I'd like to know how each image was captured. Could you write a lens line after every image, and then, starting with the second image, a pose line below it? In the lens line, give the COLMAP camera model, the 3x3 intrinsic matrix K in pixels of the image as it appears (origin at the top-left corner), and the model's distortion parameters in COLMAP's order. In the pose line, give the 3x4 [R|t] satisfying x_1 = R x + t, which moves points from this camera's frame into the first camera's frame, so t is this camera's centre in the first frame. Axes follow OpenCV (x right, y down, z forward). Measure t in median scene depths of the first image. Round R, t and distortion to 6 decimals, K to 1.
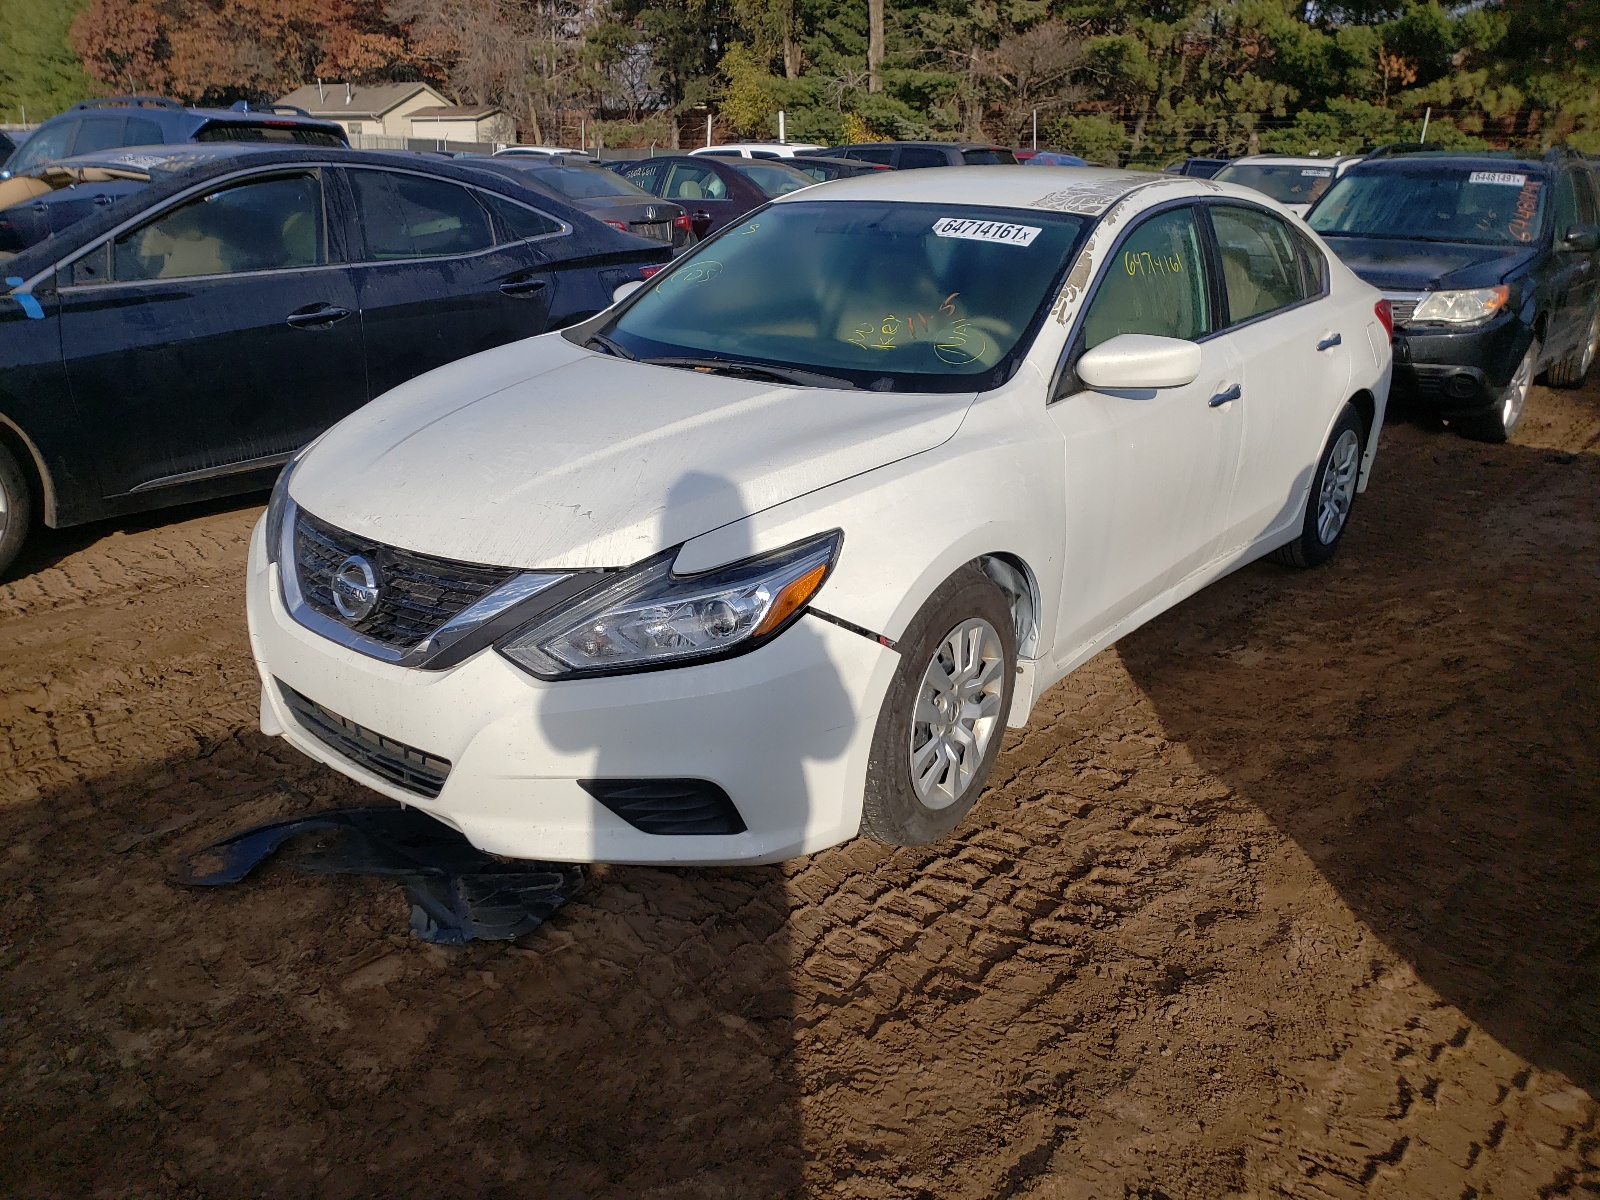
lens RADIAL K [[1196.2, 0, 800.0], [0, 1196.2, 600.0], [0, 0, 1]] dist [0.005153, 0.000985]
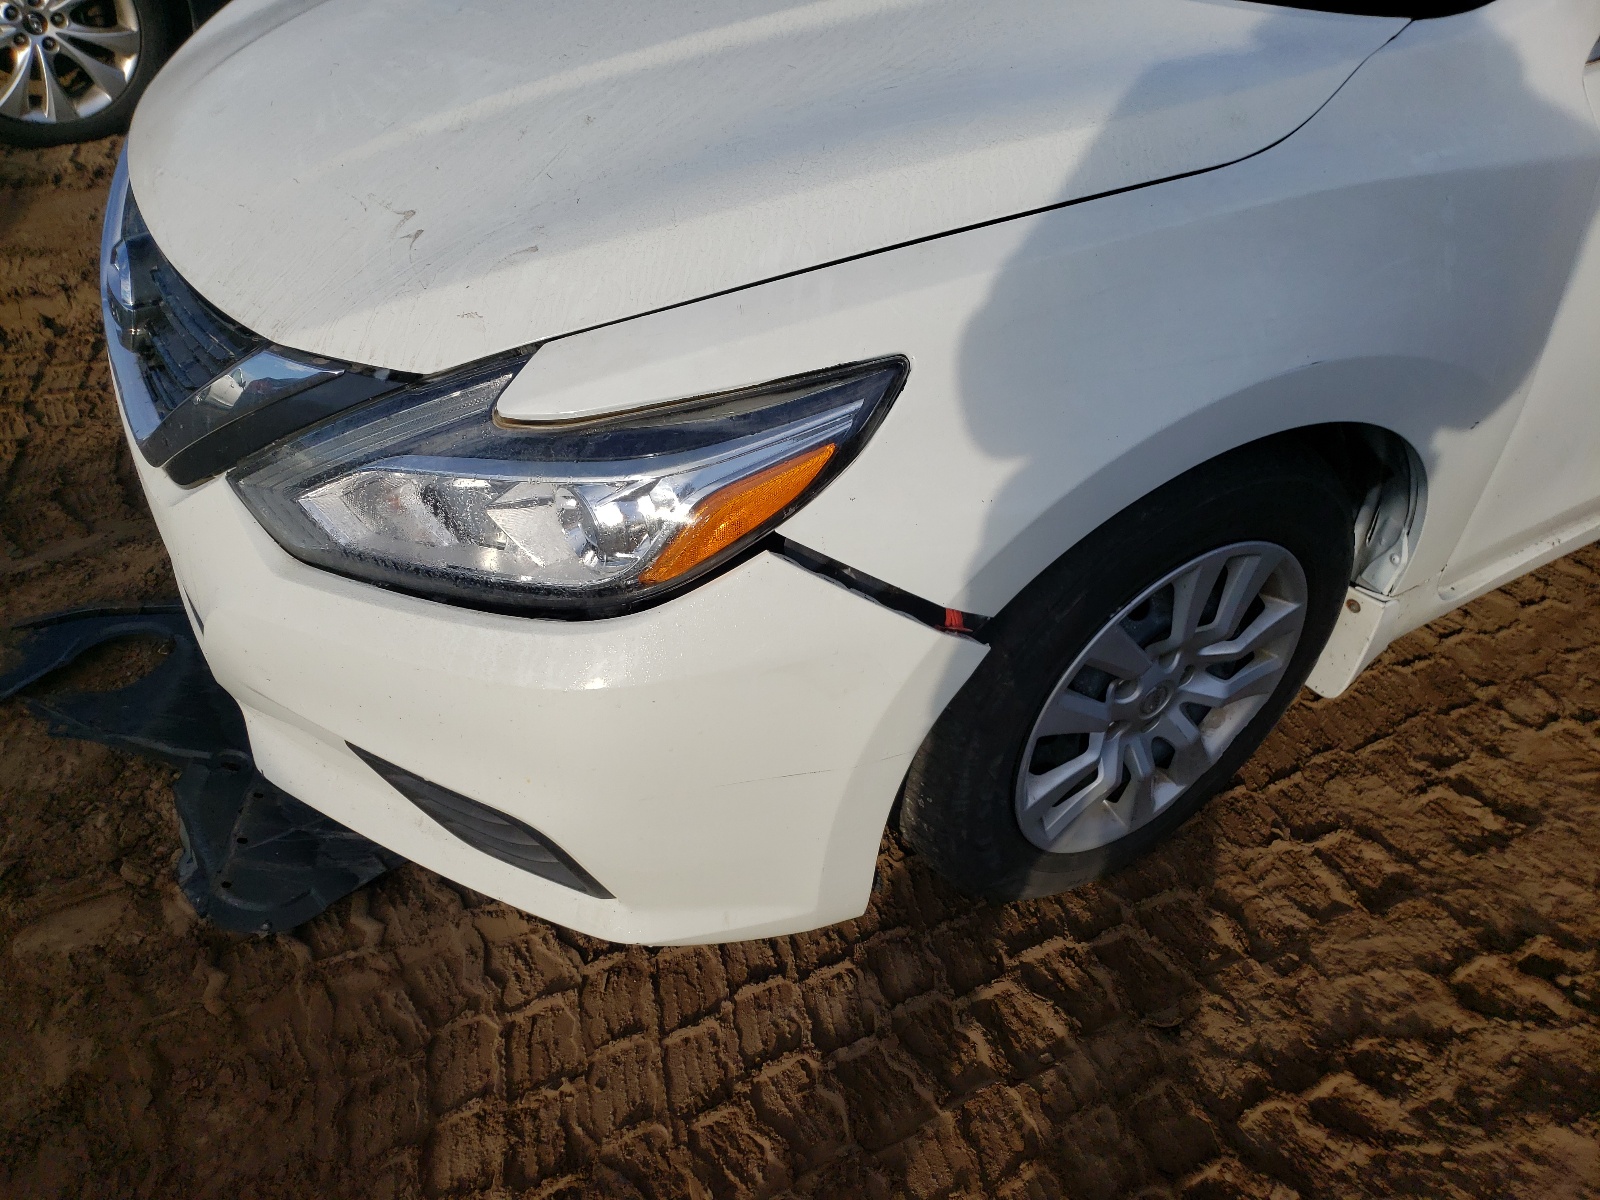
lens RADIAL K [[1216.6, 0, 800.0], [0, 1216.6, 600.0], [0, 0, 1]] dist [-0.008794, 0.002210]
pose [[0.917216, 0.251778, -0.308743, 0.145796], [-0.124938, 0.917671, 0.377188, -0.130153], [0.378292, -0.307390, 0.873159, 0.521702]]
